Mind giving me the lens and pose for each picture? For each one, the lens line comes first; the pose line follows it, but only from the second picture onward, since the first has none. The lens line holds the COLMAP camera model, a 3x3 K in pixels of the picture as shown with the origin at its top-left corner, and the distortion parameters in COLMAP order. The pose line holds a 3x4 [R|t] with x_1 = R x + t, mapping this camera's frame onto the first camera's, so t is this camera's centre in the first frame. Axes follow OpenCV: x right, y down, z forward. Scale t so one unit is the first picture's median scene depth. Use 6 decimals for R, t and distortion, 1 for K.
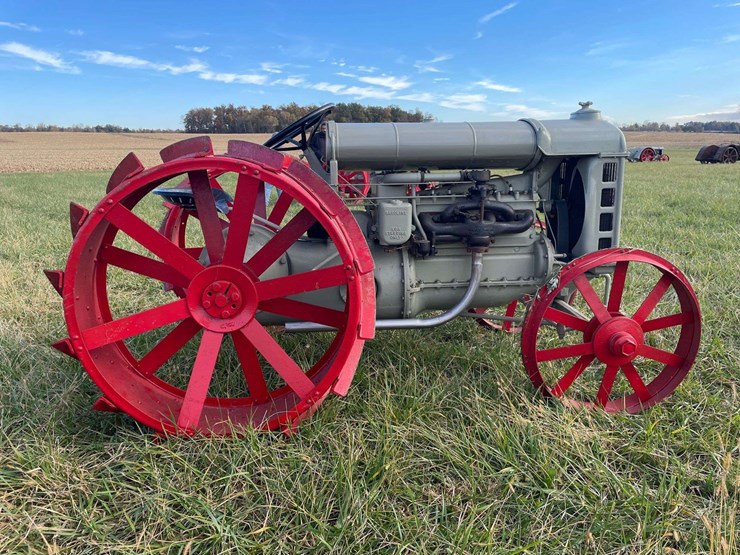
lens RADIAL K [[562.4, 0, 366.5], [0, 562.4, 276.4], [0, 0, 1]] dist [0.091054, -0.112111]
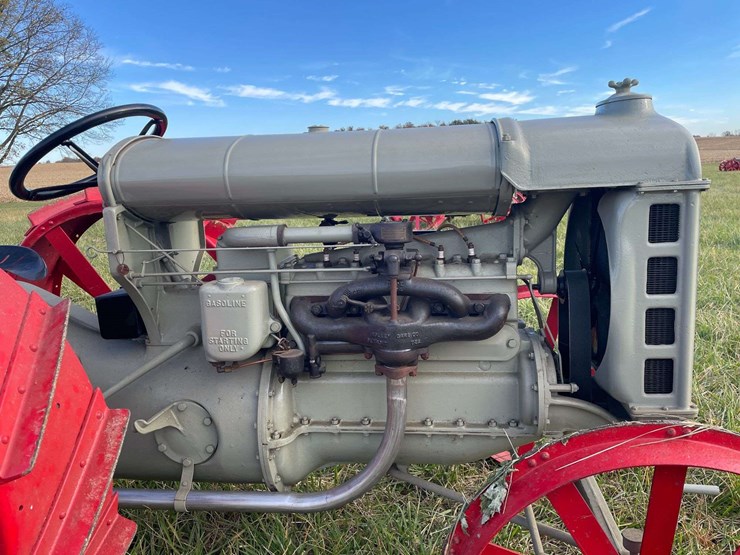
lens RADIAL K [[557.4, 0, 372.2], [0, 557.4, 274.8], [0, 0, 1]] dist [0.082974, -0.105946]
pose [[0.980504, 0.007253, -0.196365, 0.277339], [-0.013447, 0.999453, -0.030227, -0.120202], [0.196038, 0.032278, 0.980065, 0.490724]]
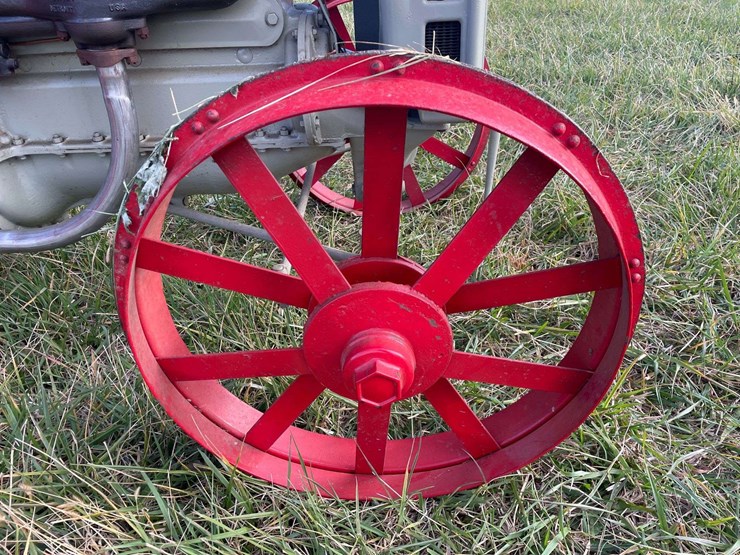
lens RADIAL K [[557.4, 0, 372.2], [0, 557.4, 274.8], [0, 0, 1]] dist [0.082974, -0.105946]
pose [[0.997266, 0.018365, -0.071575, 0.404542], [0.005987, 0.945355, 0.325987, -0.032410], [0.073651, -0.325524, 0.942661, 0.612777]]
